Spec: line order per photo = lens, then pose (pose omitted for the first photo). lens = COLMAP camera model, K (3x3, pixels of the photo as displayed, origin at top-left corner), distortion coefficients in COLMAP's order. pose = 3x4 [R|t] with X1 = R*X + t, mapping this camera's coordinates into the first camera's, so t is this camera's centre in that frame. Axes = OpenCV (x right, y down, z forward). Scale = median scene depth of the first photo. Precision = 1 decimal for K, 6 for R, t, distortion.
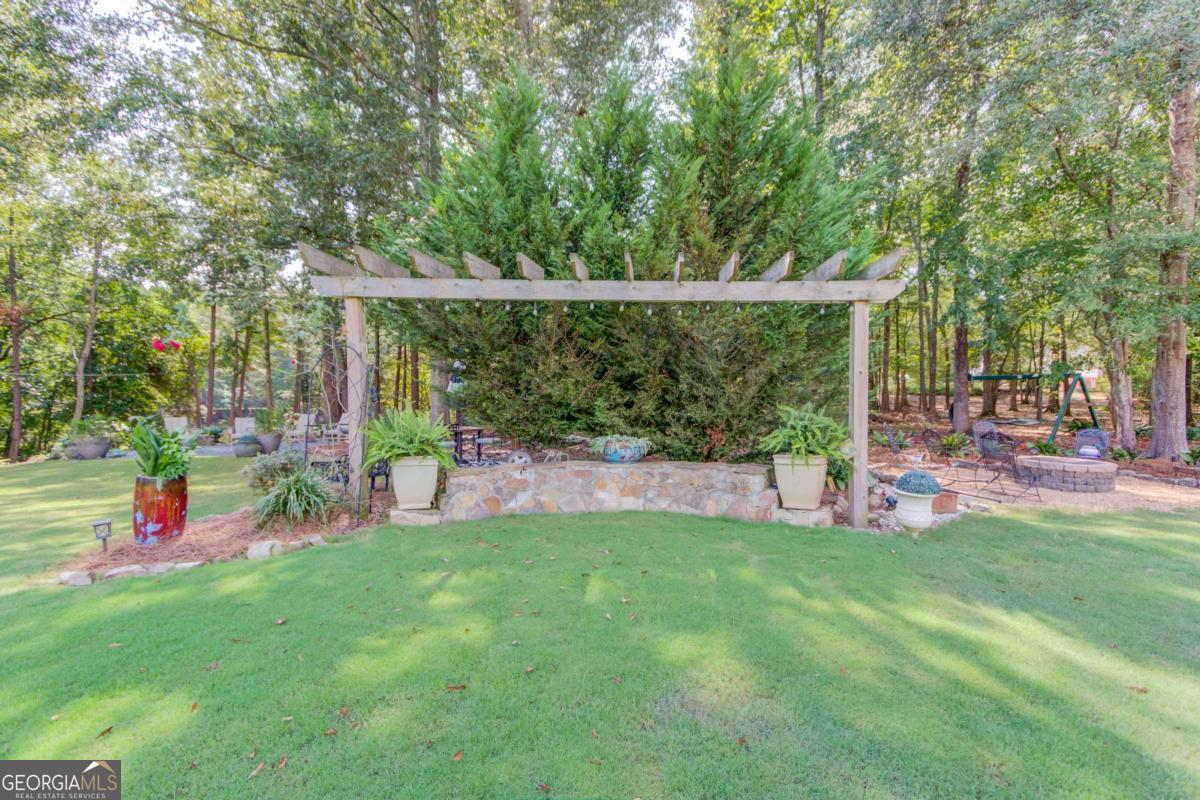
lens RADIAL K [[555.1, 0, 624.4], [0, 555.1, 418.1], [0, 0, 1]] dist [0.028310, 0.000837]
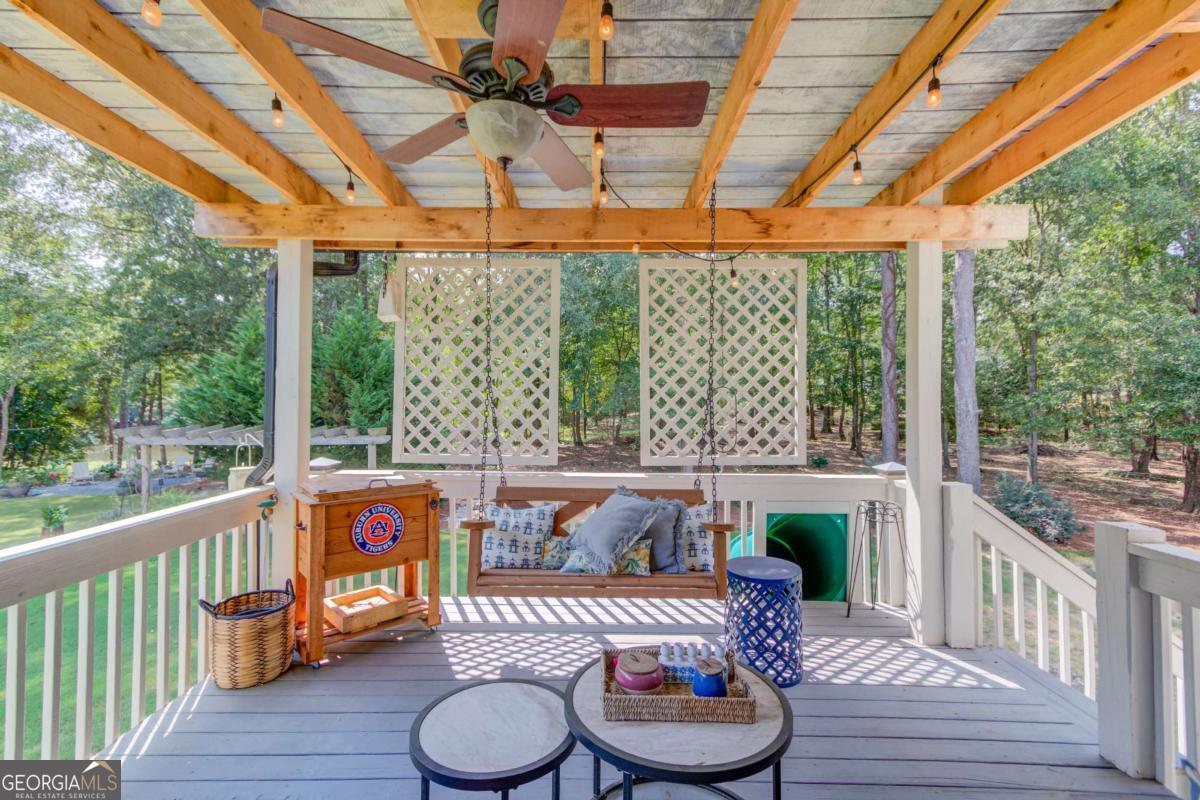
lens RADIAL K [[555.1, 0, 593.9], [0, 555.1, 401.5], [0, 0, 1]] dist [0.028310, 0.000837]
pose [[0.999065, -0.004156, 0.043035, 1.179971], [0.005350, 0.999603, -0.027659, -0.296497], [-0.042903, 0.027863, 0.998691, -1.316105]]
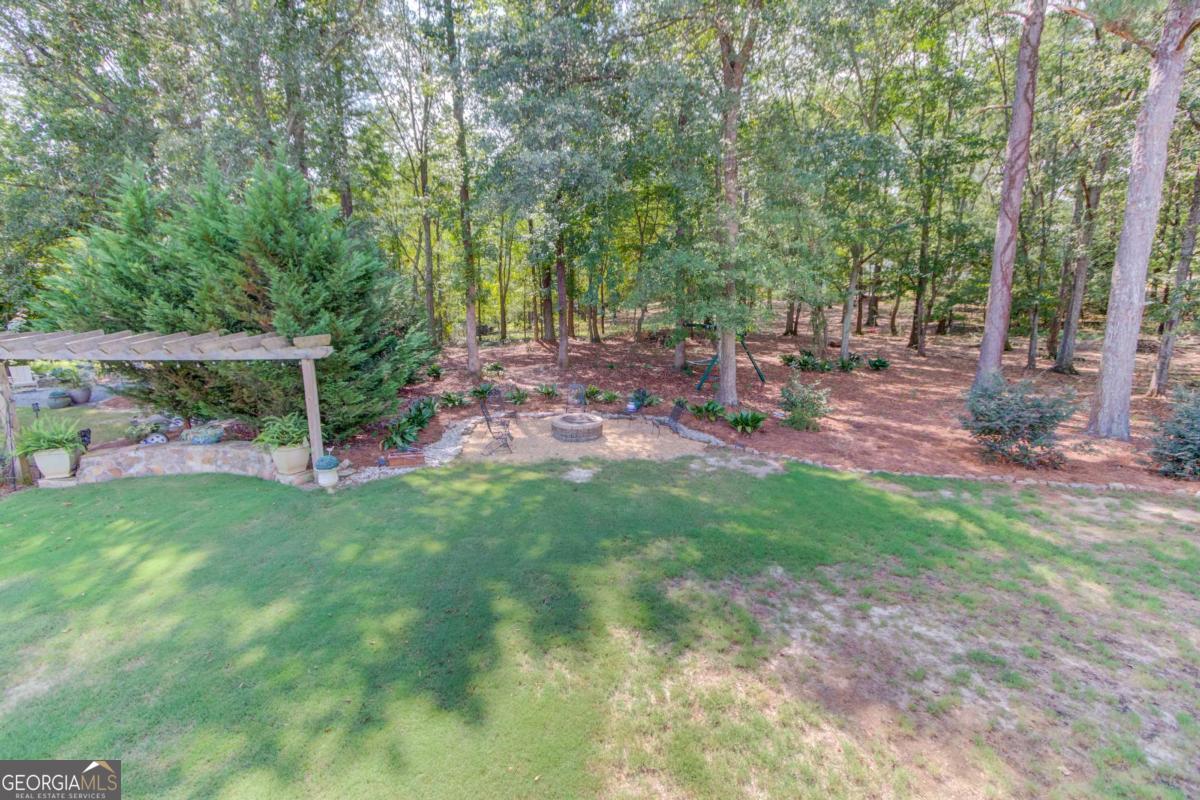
lens RADIAL K [[555.1, 0, 599.9], [0, 555.1, 394.3], [0, 0, 1]] dist [0.028310, 0.000837]
pose [[0.999718, -0.013302, 0.019649, 1.198546], [0.010073, 0.987685, 0.156131, -0.332356], [-0.021483, -0.155890, 0.987541, -0.707212]]
